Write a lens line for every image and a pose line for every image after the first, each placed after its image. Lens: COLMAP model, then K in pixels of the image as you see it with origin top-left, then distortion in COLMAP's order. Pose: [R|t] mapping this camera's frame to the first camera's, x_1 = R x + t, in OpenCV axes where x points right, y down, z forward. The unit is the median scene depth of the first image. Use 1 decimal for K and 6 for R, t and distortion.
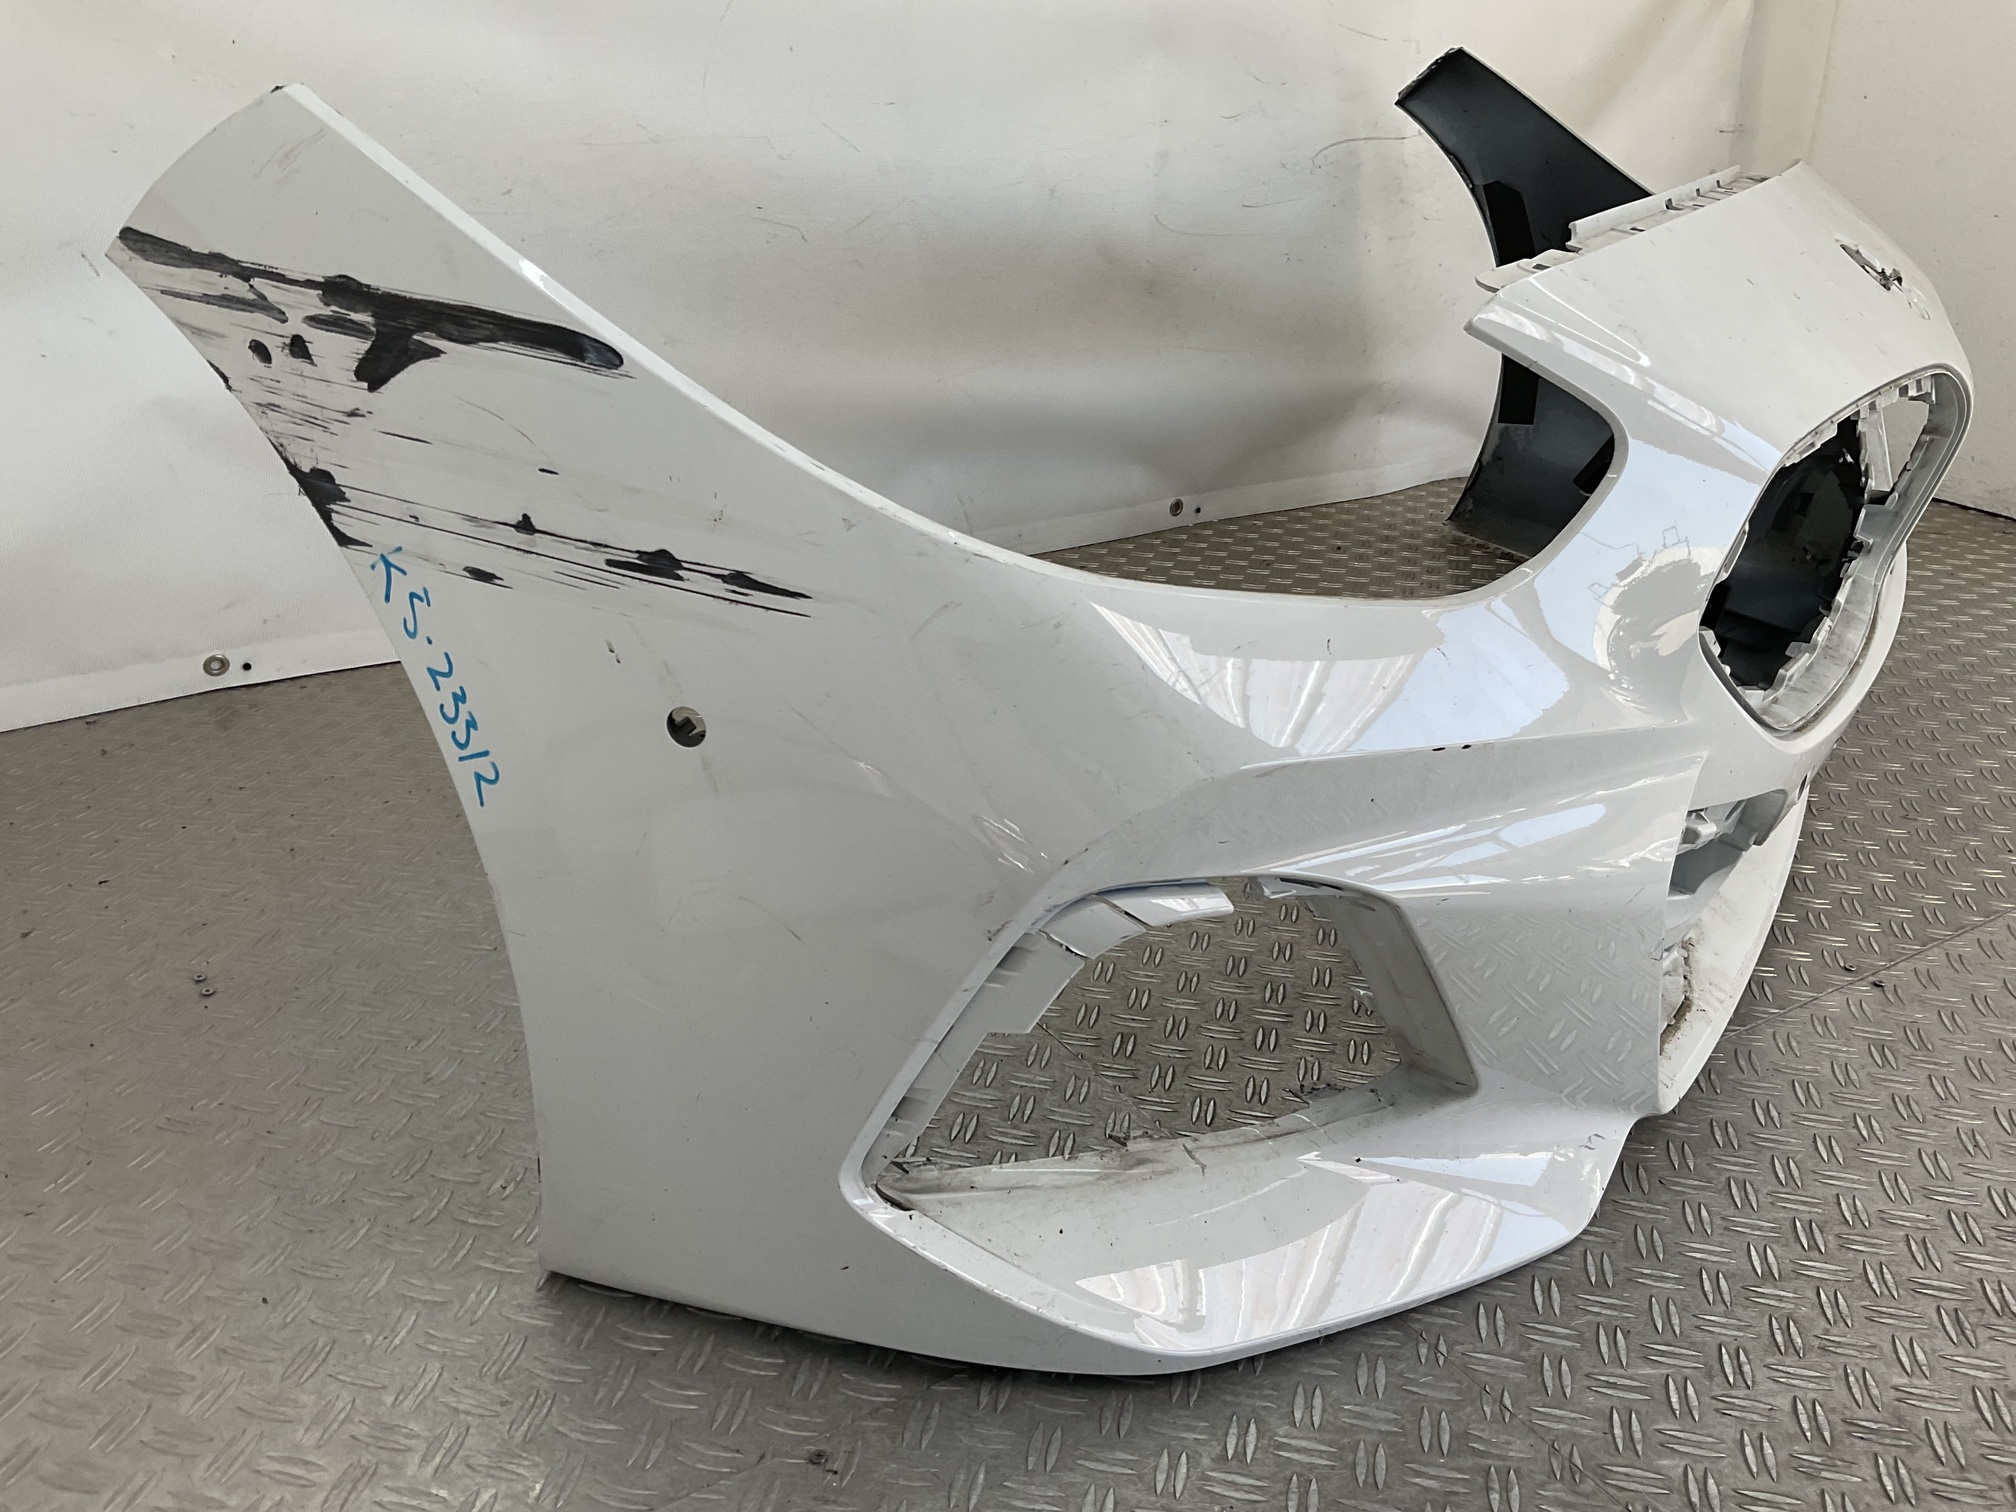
lens RADIAL K [[1671.6, 0, 1008.0], [0, 1671.6, 756.0], [0, 0, 1]] dist [0.070834, -0.128613]
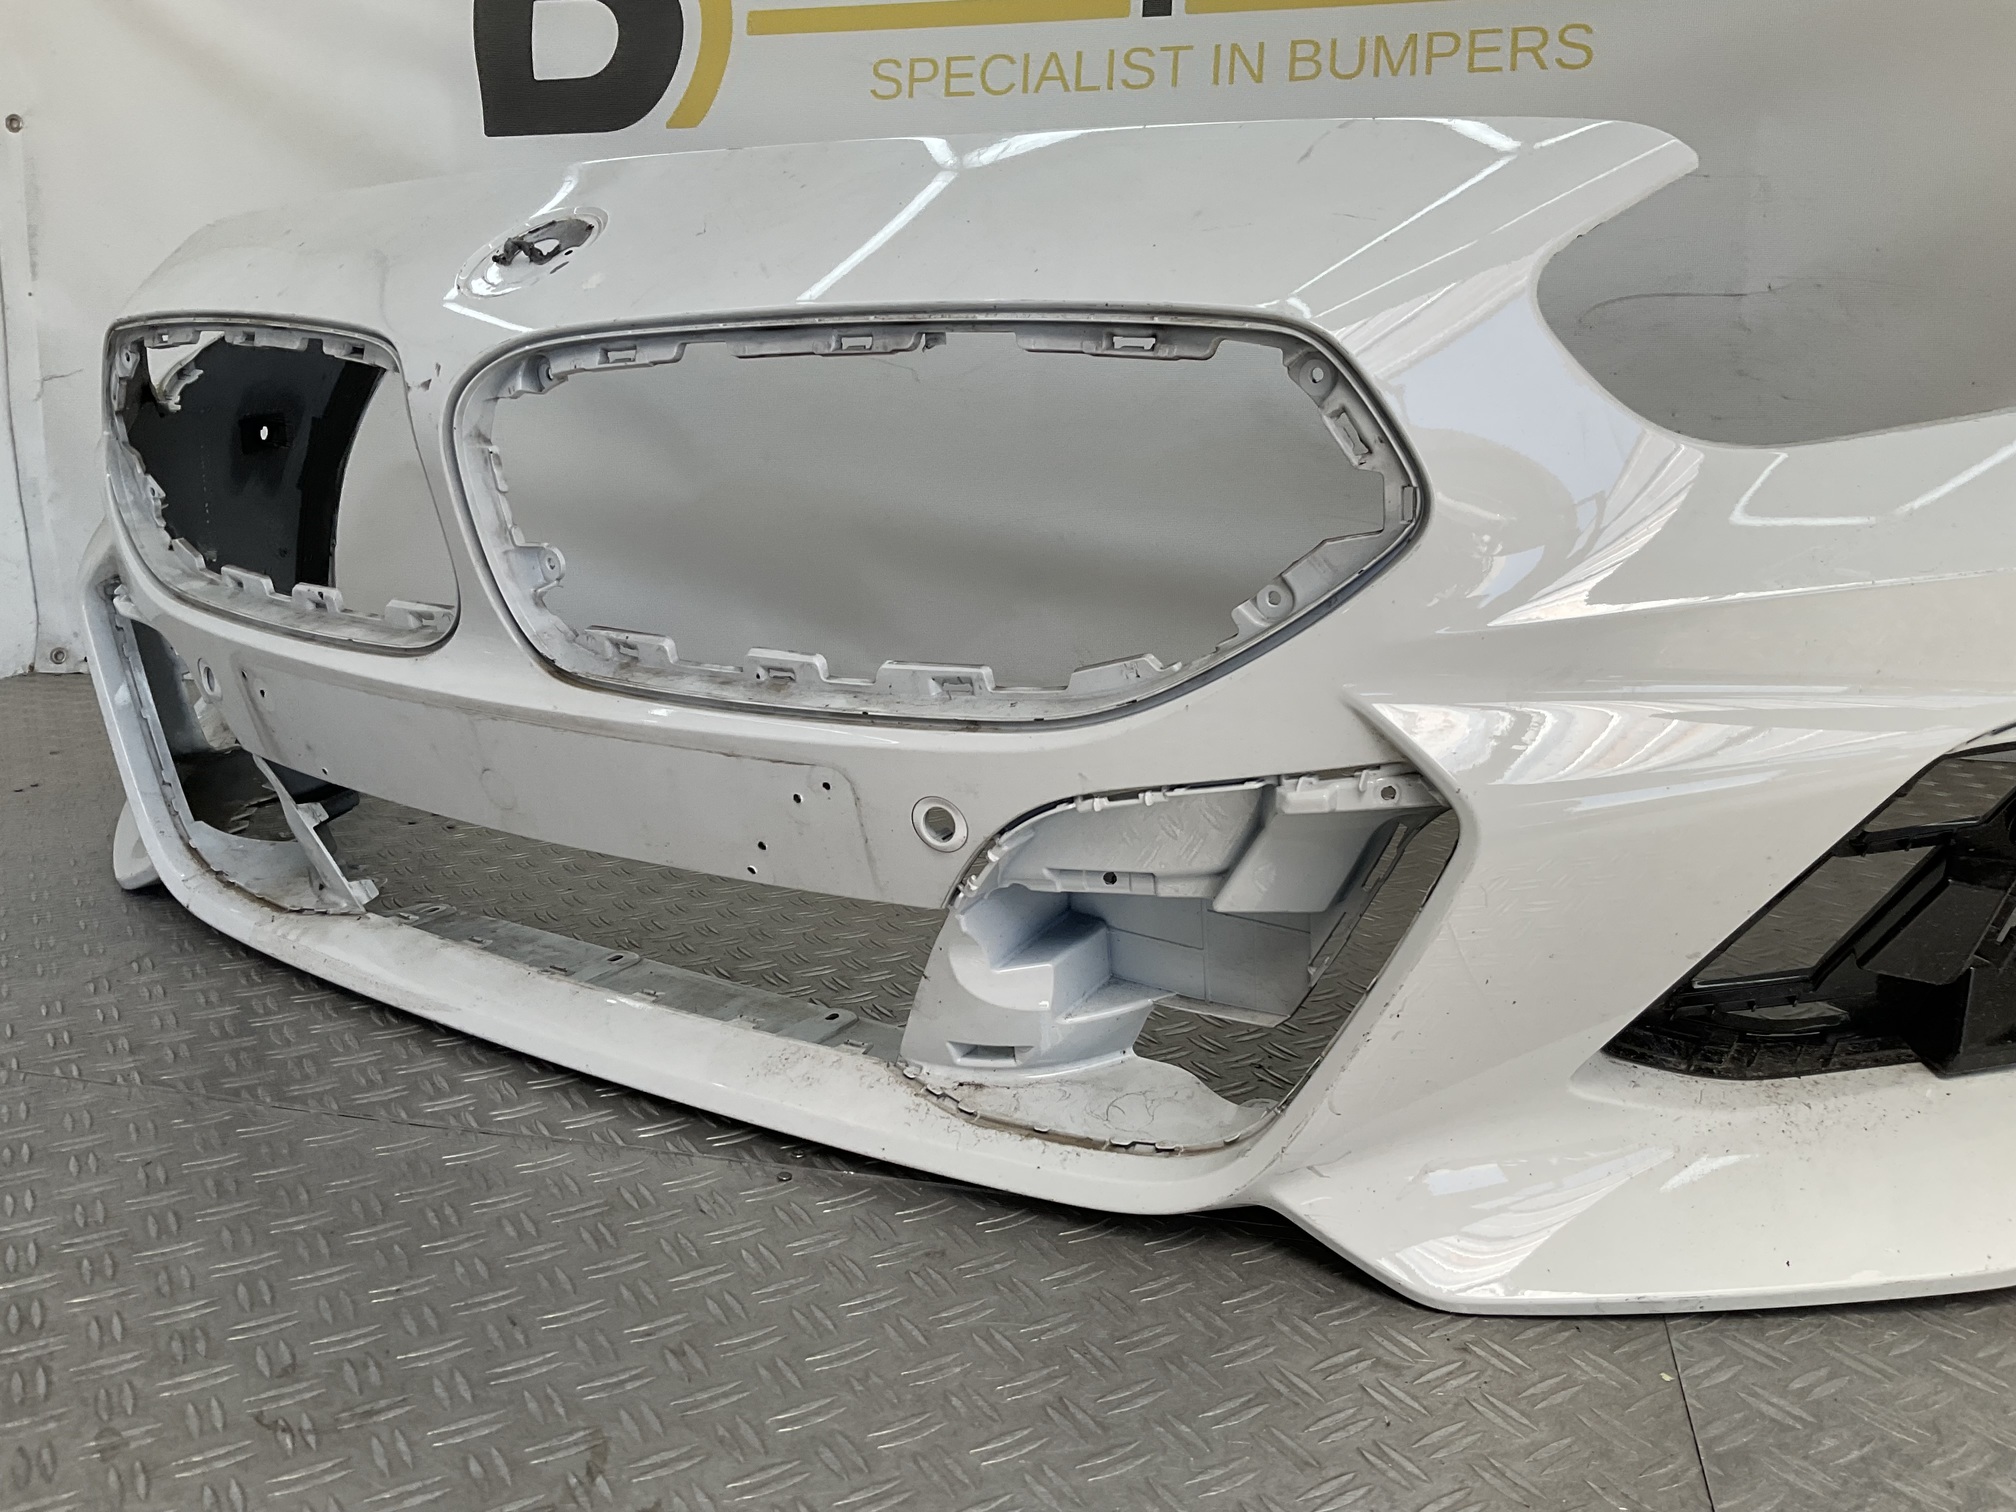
lens RADIAL K [[1671.6, 0, 1008.0], [0, 1671.6, 756.0], [0, 0, 1]] dist [0.070834, -0.128613]
pose [[0.696298, 0.141968, -0.703573, 1.572640], [-0.277868, 0.957125, -0.081865, -0.008031], [0.661785, 0.252503, 0.705892, 0.750004]]
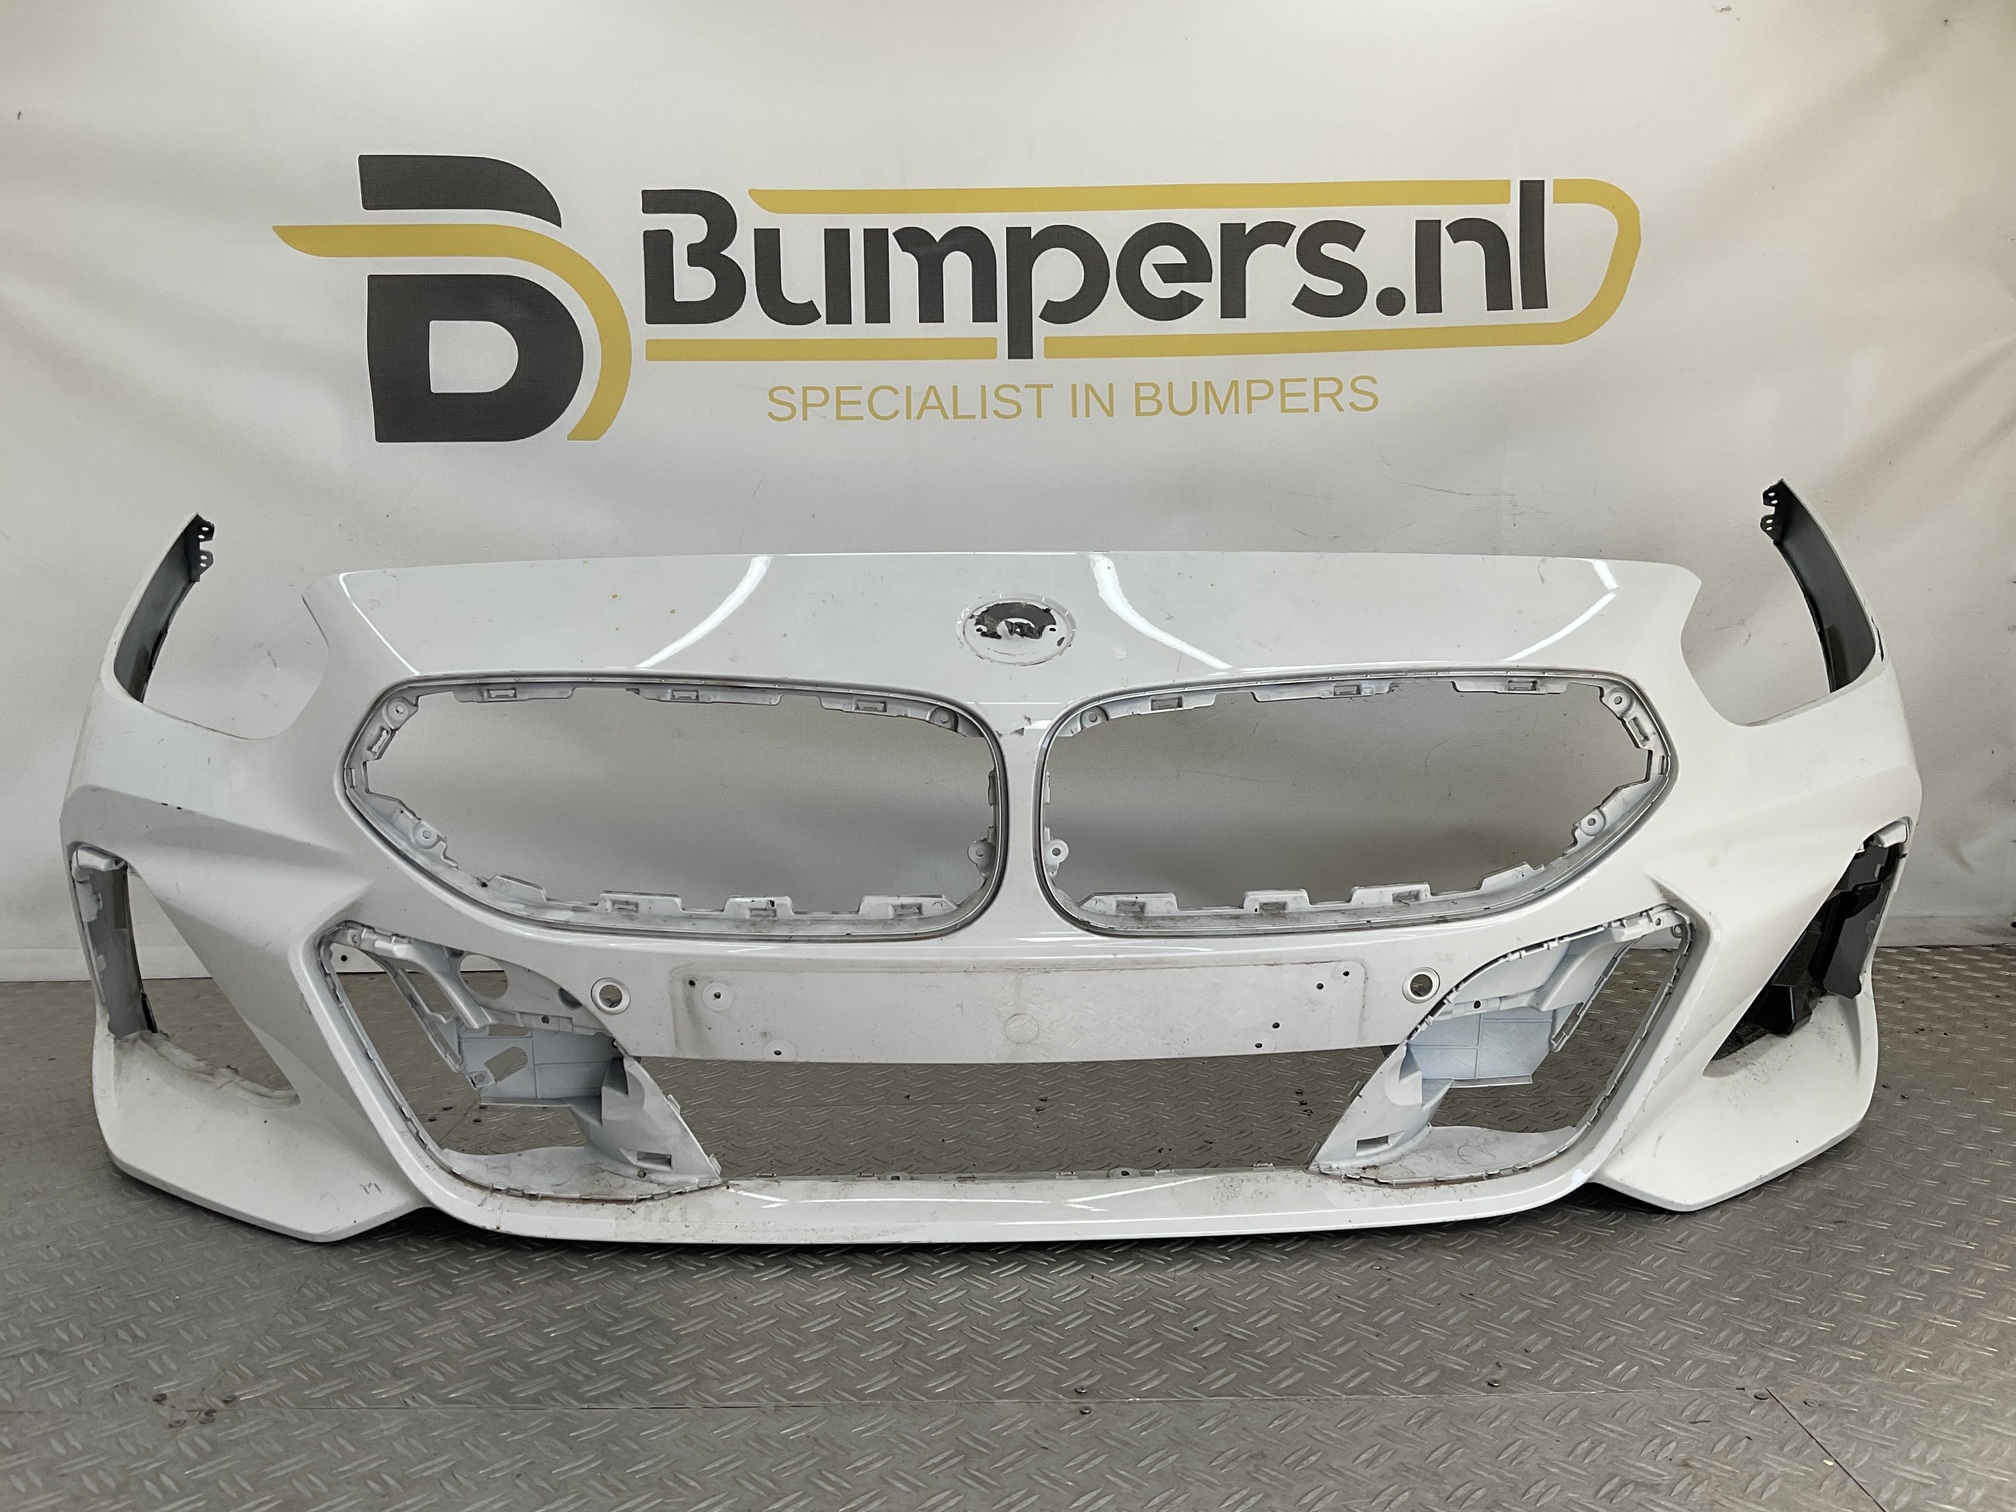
lens RADIAL K [[1661.2, 0, 1008.0], [0, 1661.2, 756.0], [0, 0, 1]] dist [0.145806, -0.314157]
pose [[0.853156, 0.028043, -0.520902, 1.358687], [-0.183840, 0.950654, -0.249921, 0.060316], [0.488189, 0.308984, 0.816211, 0.262917]]
